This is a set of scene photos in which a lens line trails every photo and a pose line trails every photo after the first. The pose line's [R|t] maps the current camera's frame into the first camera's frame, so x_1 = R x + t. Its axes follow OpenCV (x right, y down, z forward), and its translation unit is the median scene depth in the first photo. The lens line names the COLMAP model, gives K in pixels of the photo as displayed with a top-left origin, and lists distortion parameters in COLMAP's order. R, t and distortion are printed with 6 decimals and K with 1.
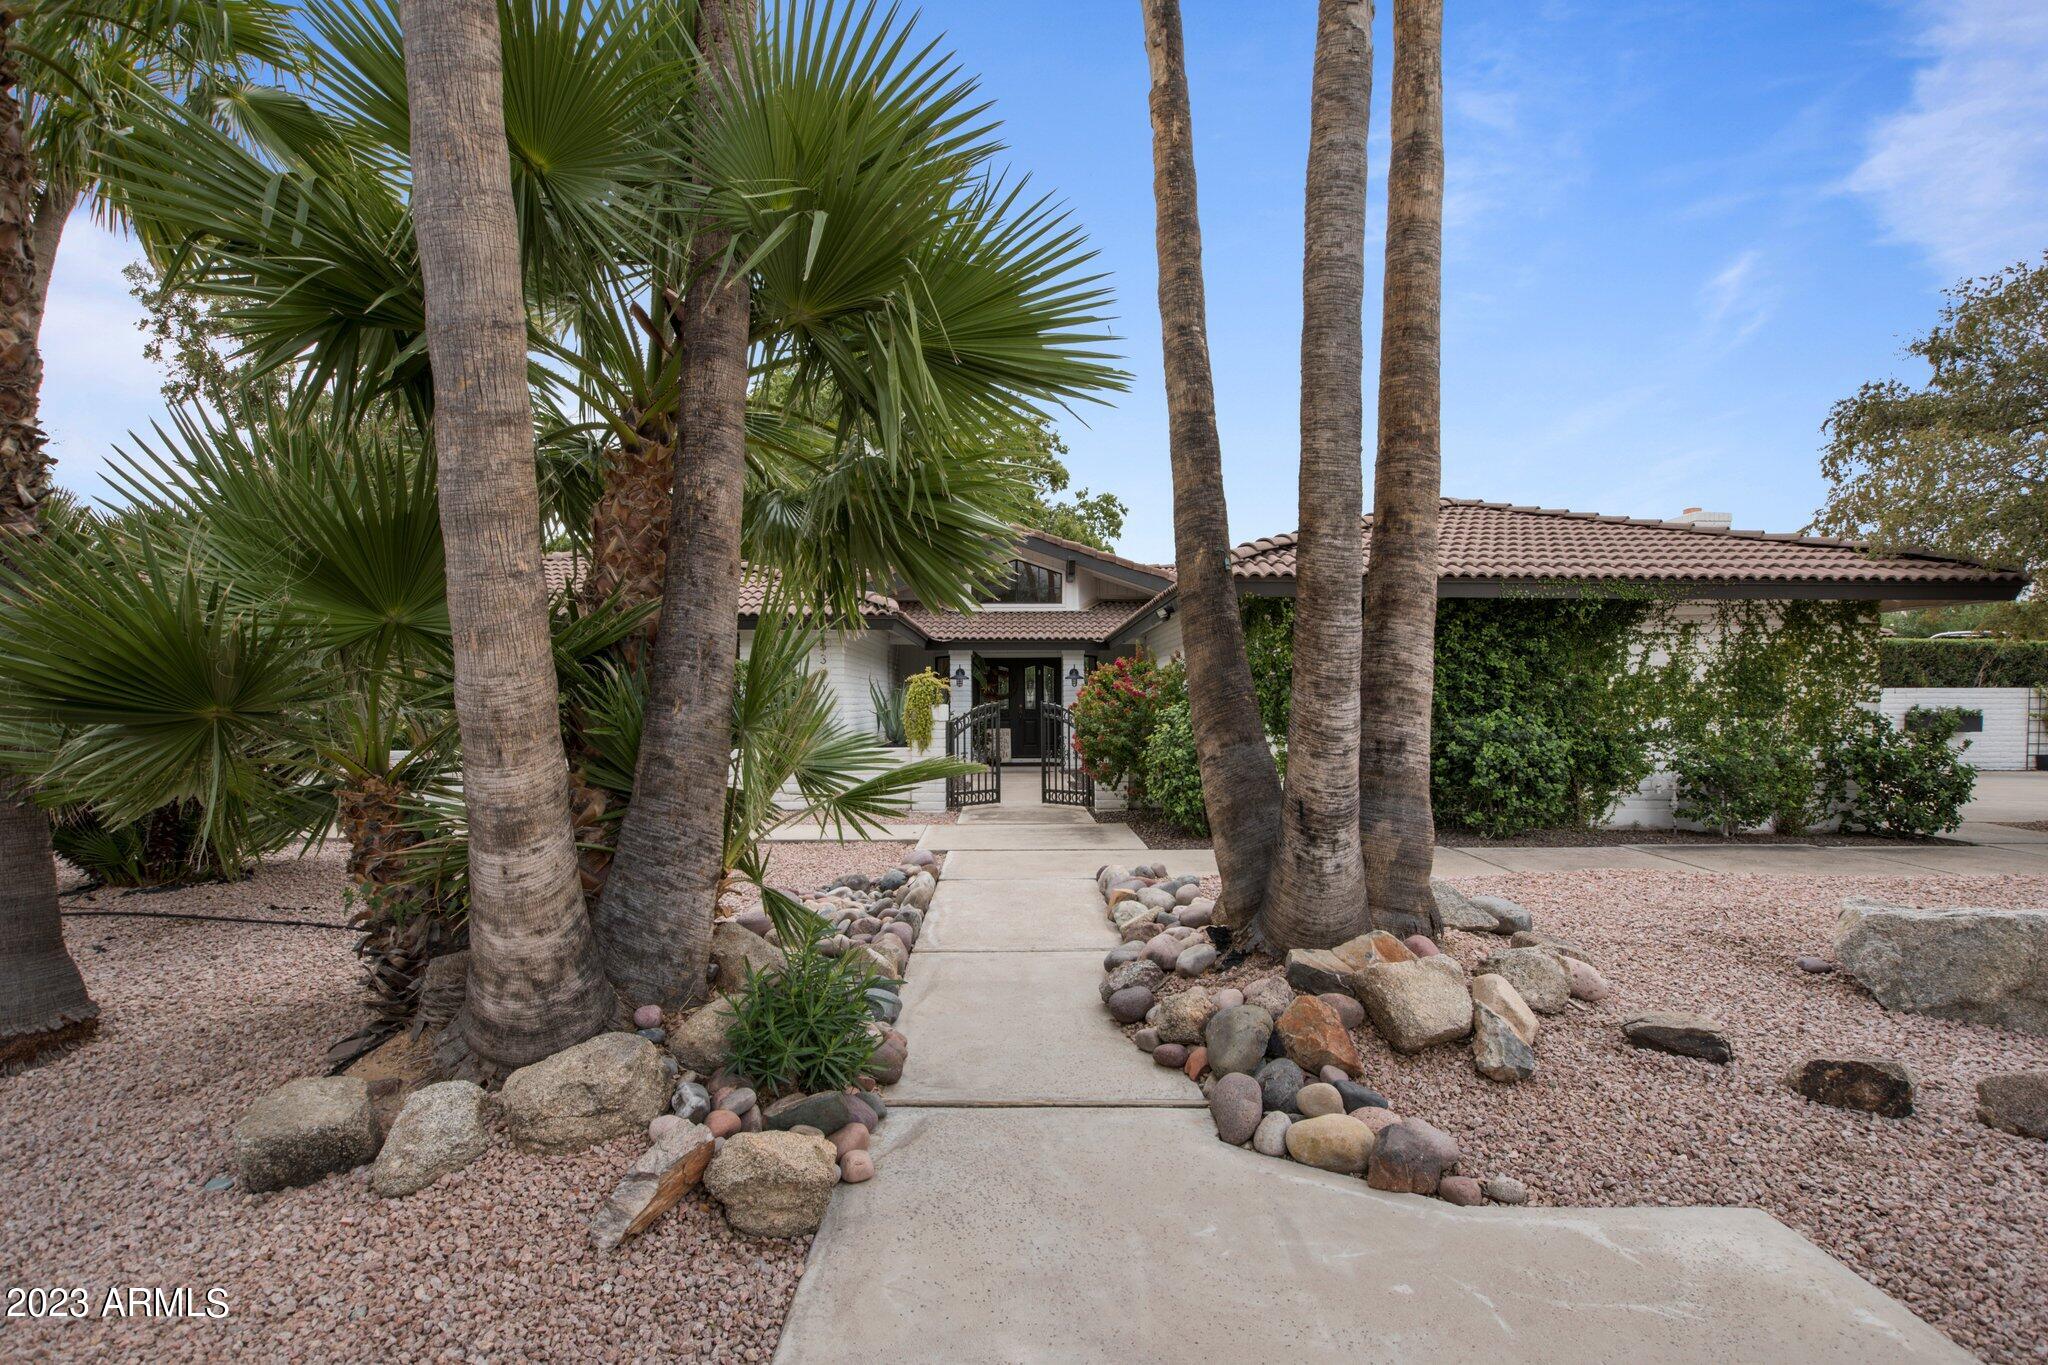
lens RADIAL K [[1078.6, 0, 1040.1], [0, 1078.6, 693.9], [0, 0, 1]] dist [-0.003050, 0.000484]
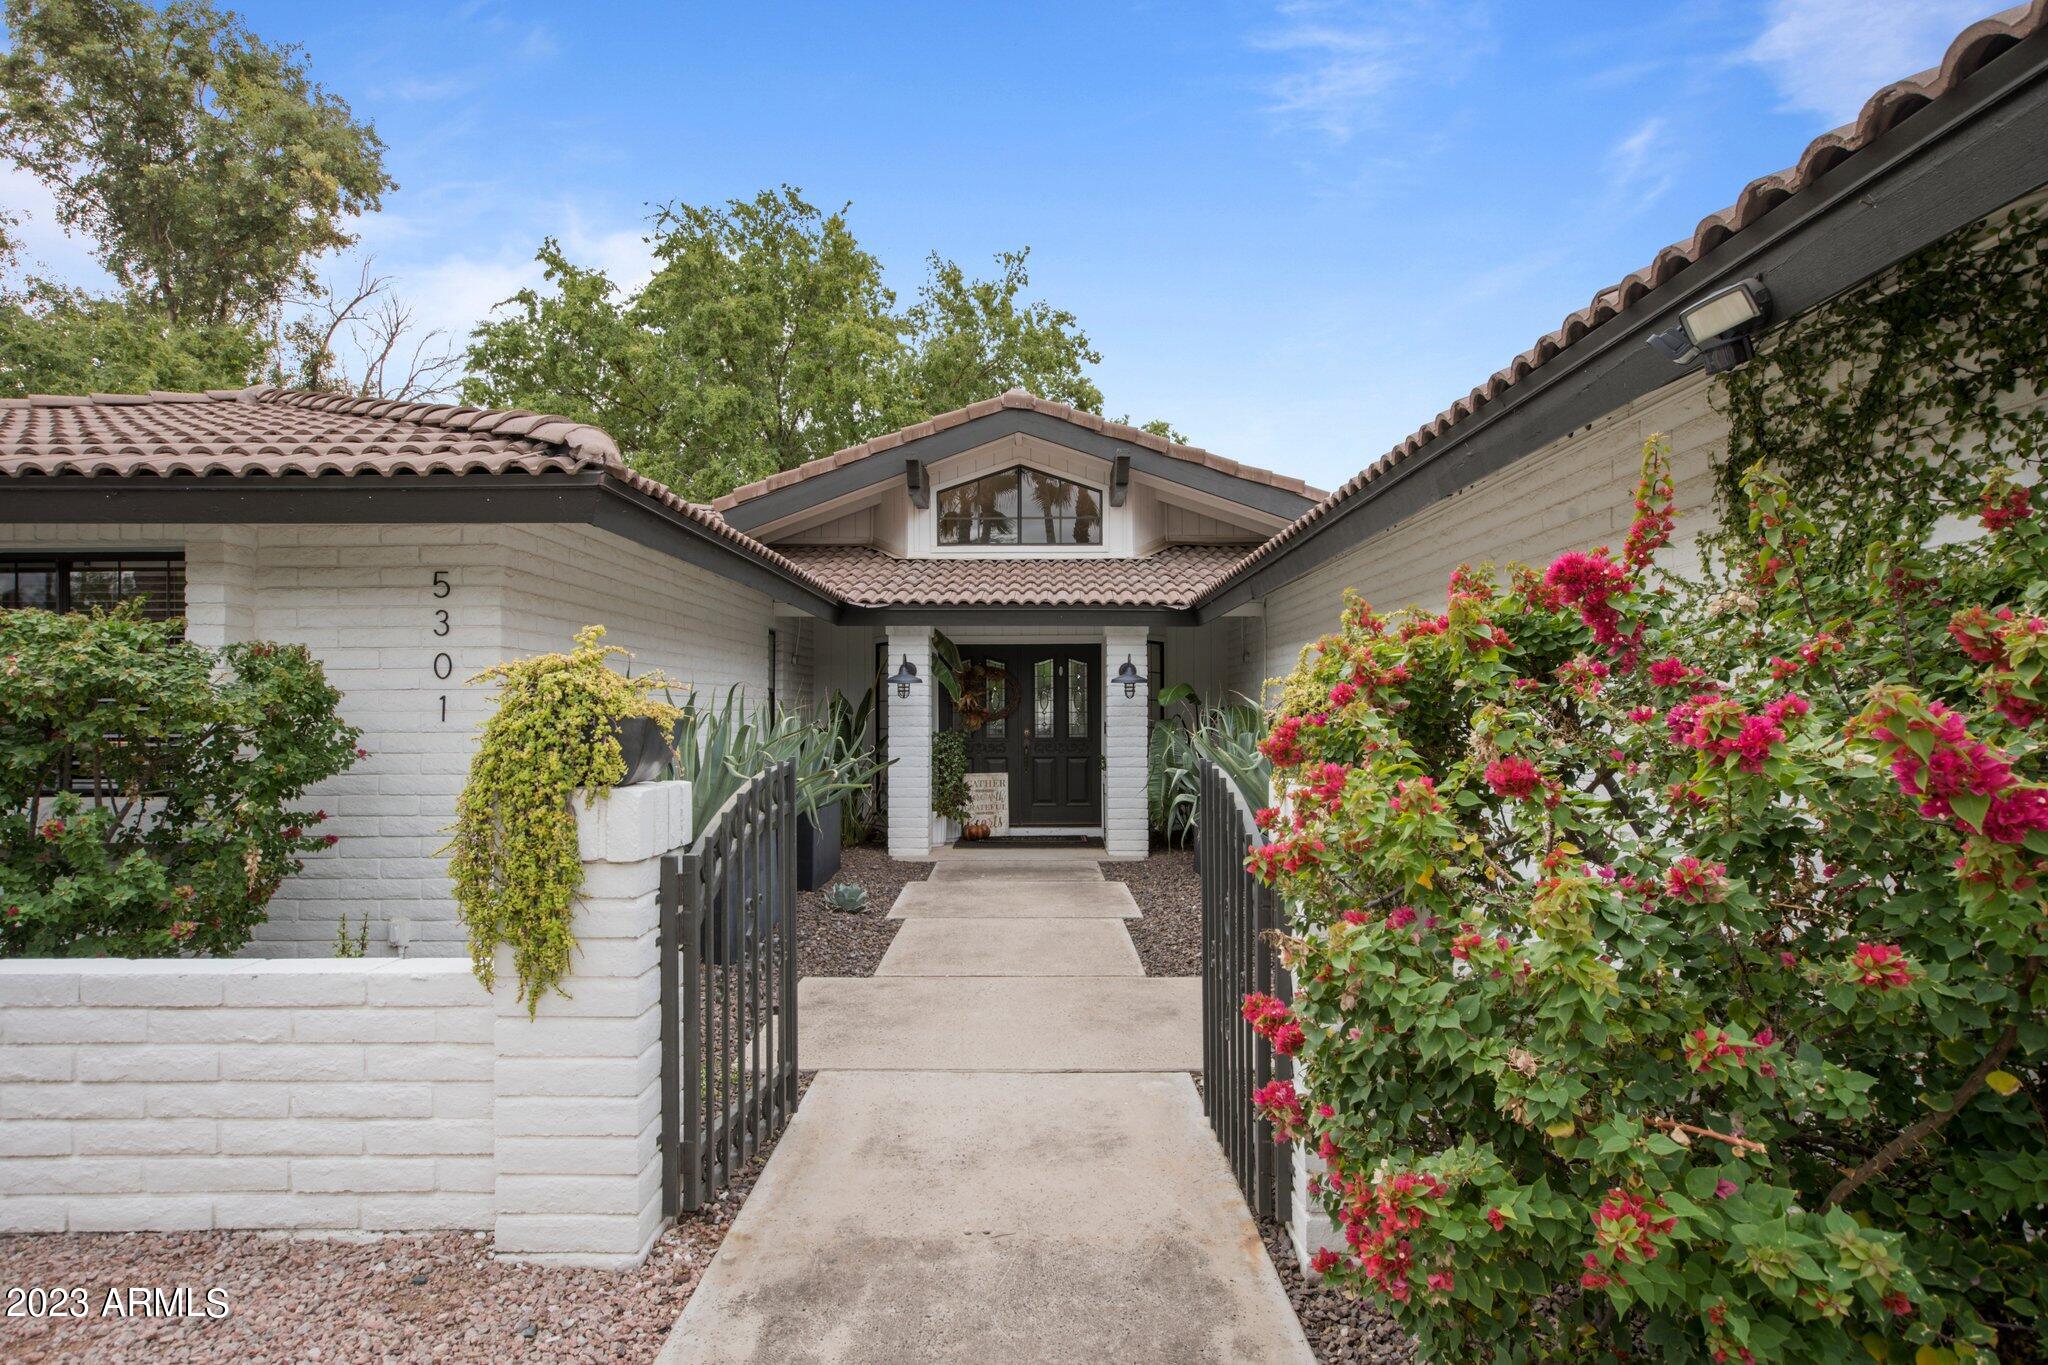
lens RADIAL K [[1078.6, 0, 1040.1], [0, 1078.6, 693.9], [0, 0, 1]] dist [-0.003050, 0.000484]
pose [[0.999844, 0.003327, -0.017363, -0.002857], [-0.003435, 0.999975, -0.006198, -0.009656], [0.017342, 0.006257, 0.999830, 0.885047]]
